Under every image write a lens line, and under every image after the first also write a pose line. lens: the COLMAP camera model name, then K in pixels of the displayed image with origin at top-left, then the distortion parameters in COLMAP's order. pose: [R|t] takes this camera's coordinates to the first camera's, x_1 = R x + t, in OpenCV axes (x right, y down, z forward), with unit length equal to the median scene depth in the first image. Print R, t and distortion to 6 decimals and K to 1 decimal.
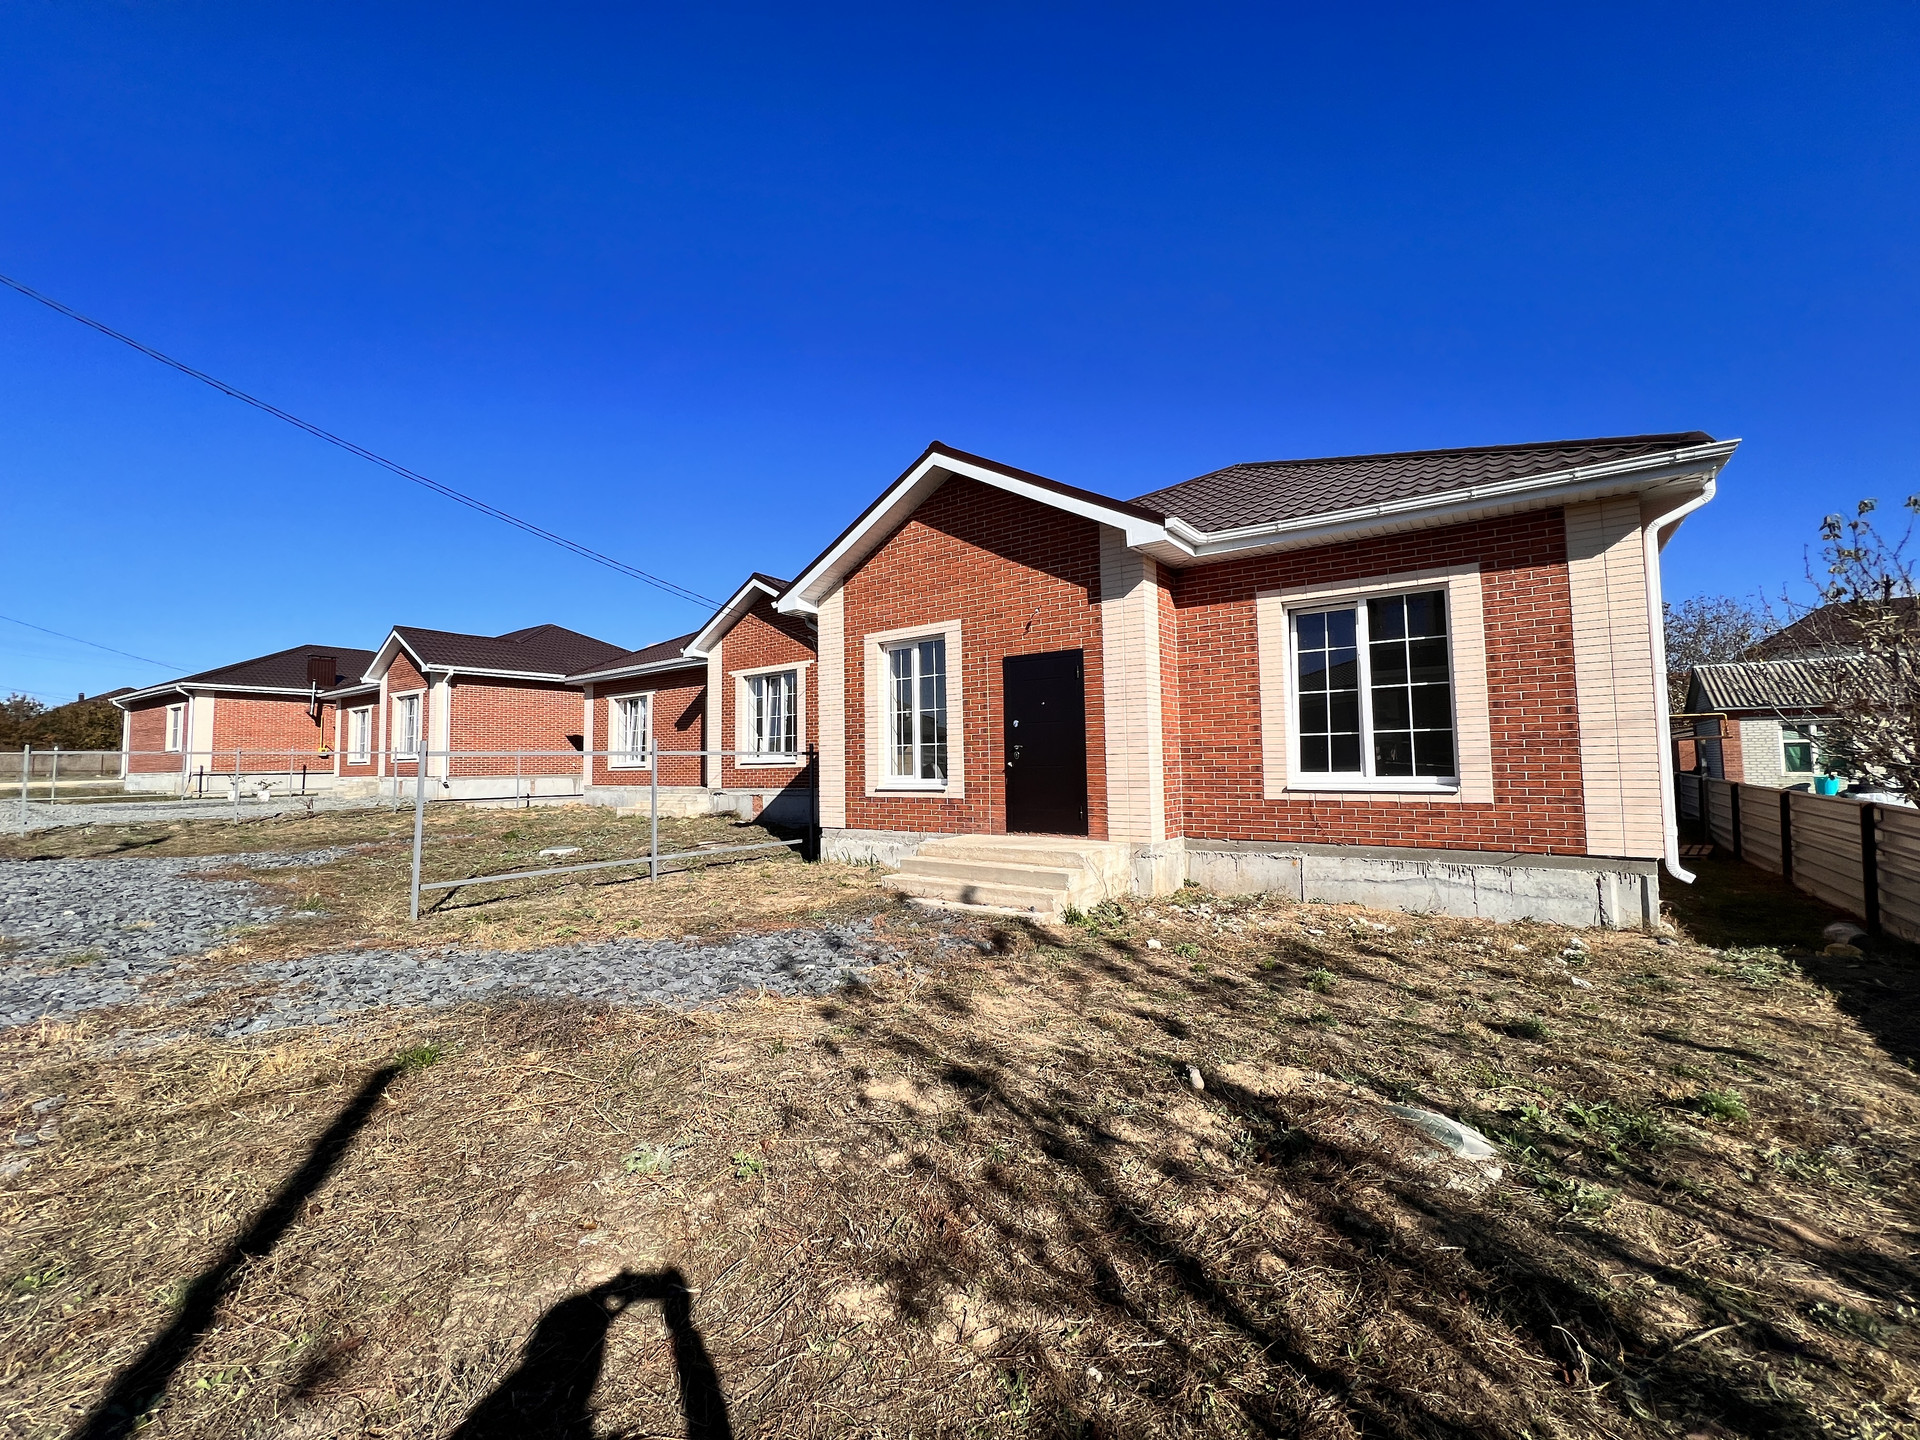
lens RADIAL K [[770.7, 0, 949.2], [0, 770.7, 719.3], [0, 0, 1]] dist [-0.001859, 0.000444]
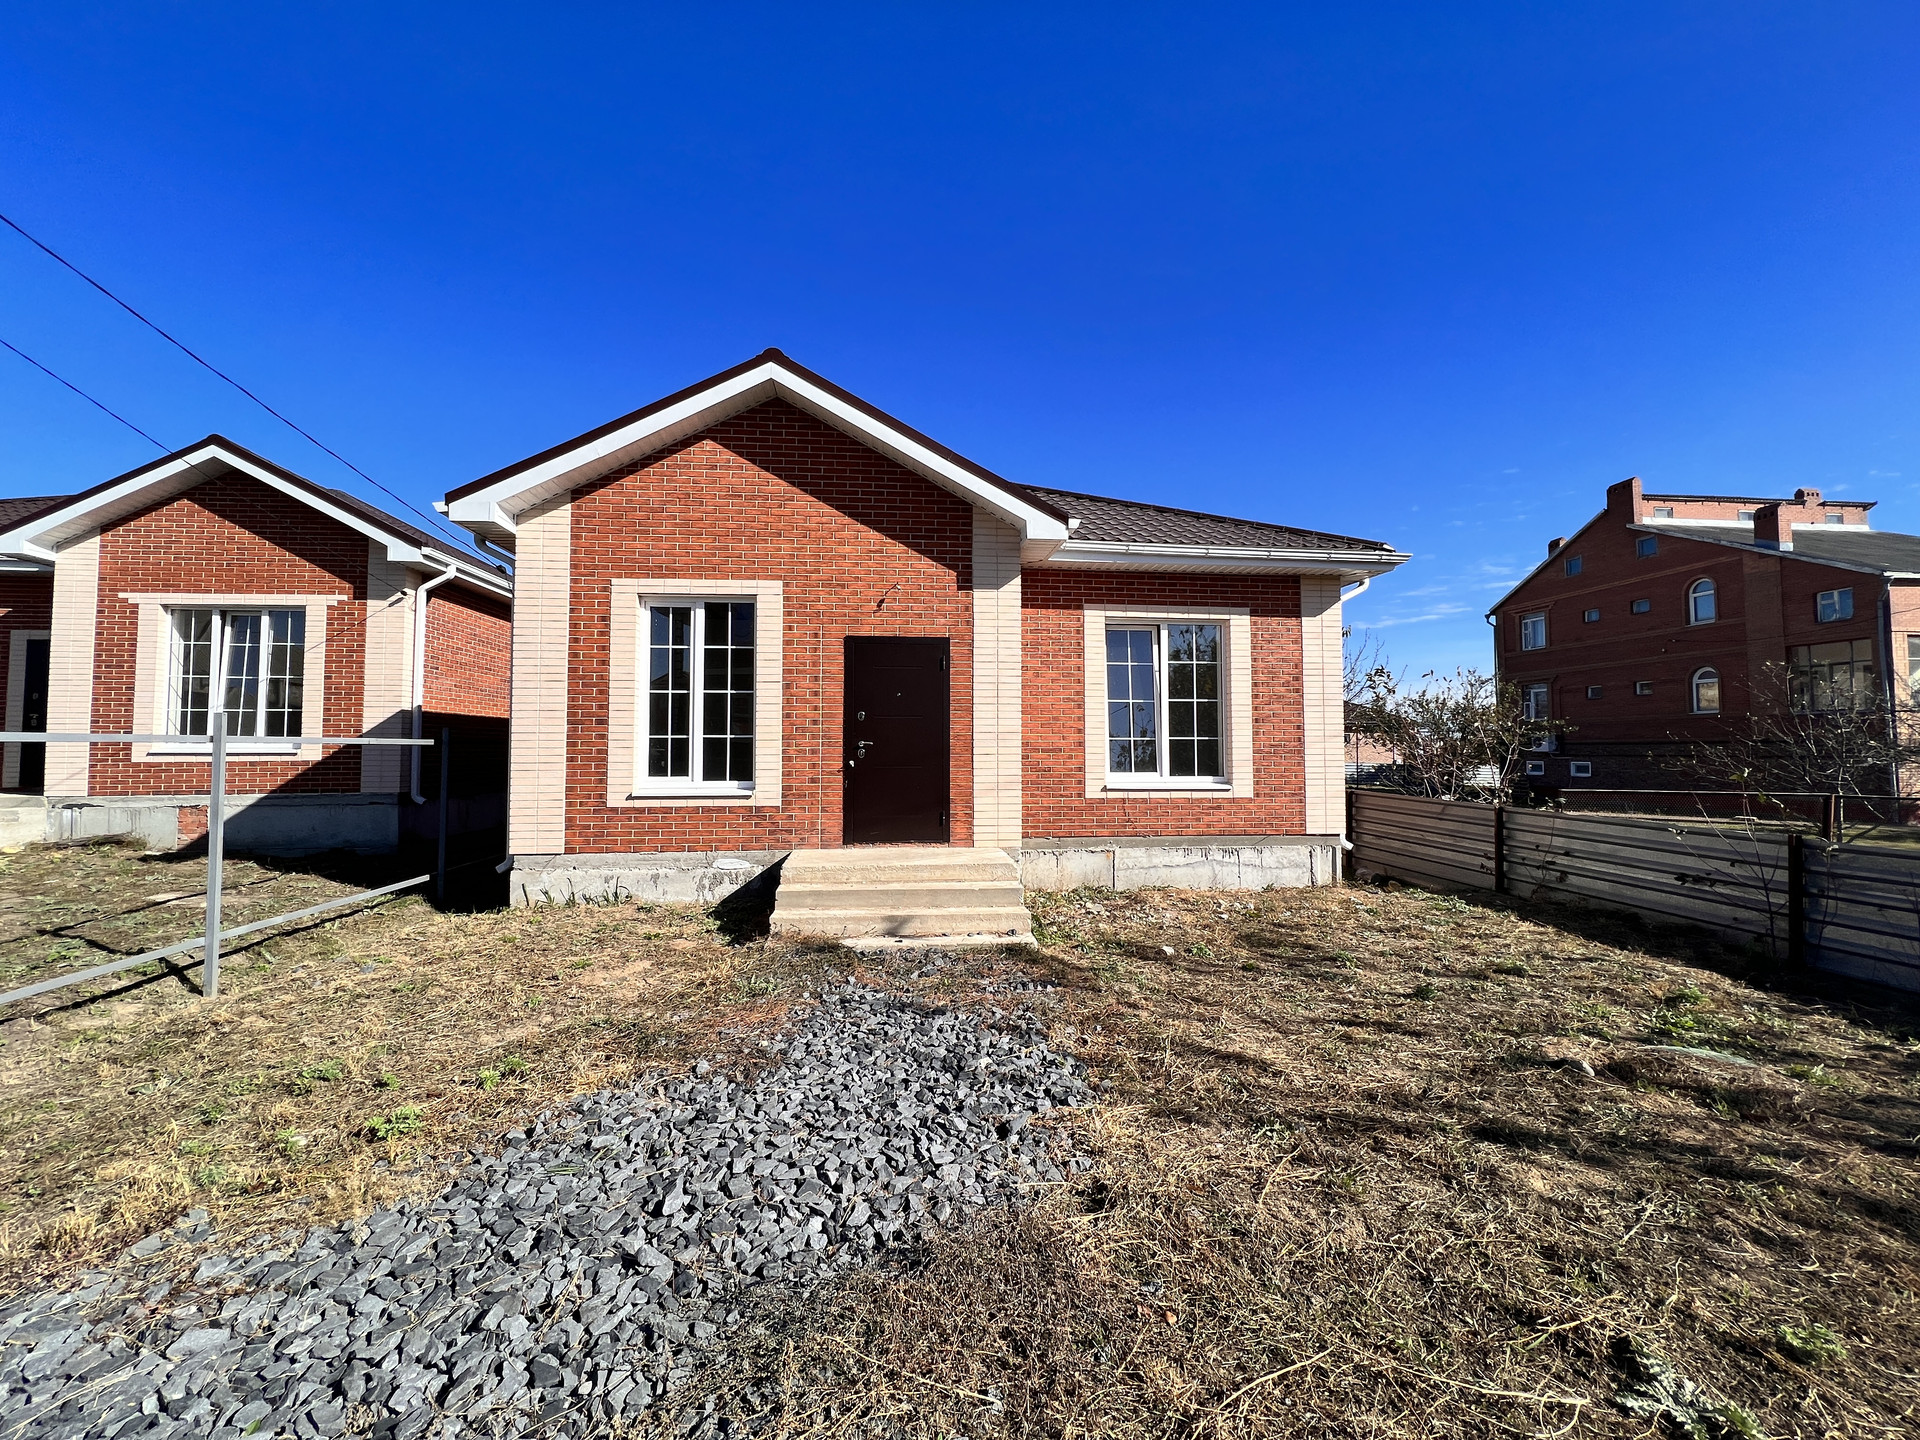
lens RADIAL K [[770.7, 0, 955.0], [0, 770.7, 717.3], [0, 0, 1]] dist [-0.001859, 0.000444]
pose [[0.737670, 0.044014, 0.673725, -0.437114], [-0.050160, 0.998688, -0.010323, 0.011548], [-0.673296, -0.026179, 0.738910, 0.325328]]
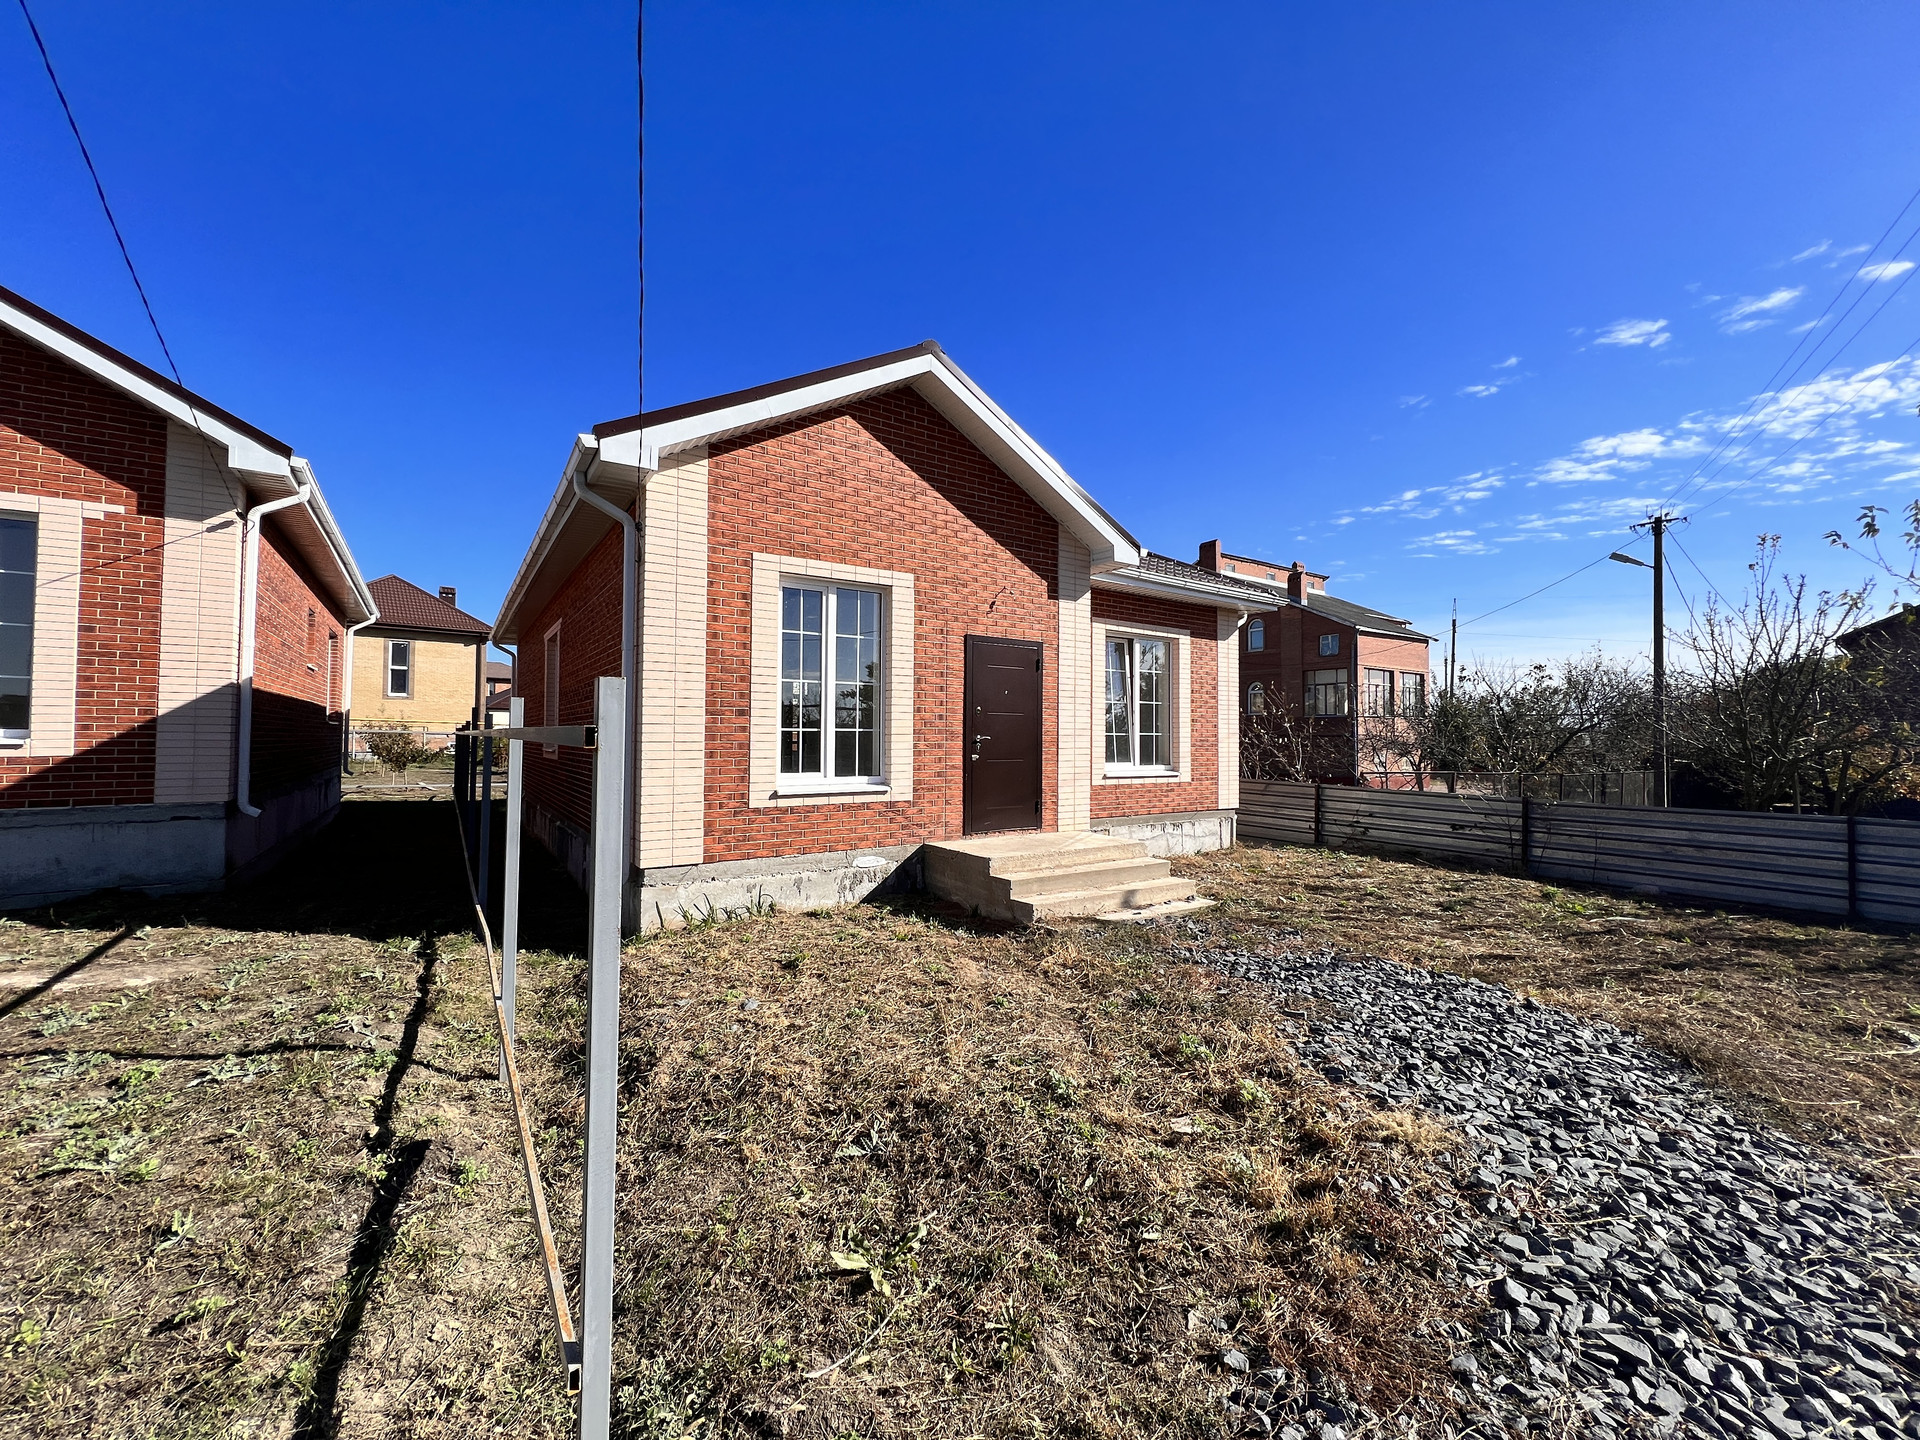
lens RADIAL K [[770.7, 0, 957.5], [0, 770.7, 717.0], [0, 0, 1]] dist [-0.001859, 0.000444]
pose [[0.320099, 0.042875, 0.946413, -0.812093], [-0.065991, 0.997558, -0.022873, 0.035764], [-0.945083, -0.055133, 0.322147, 0.788803]]
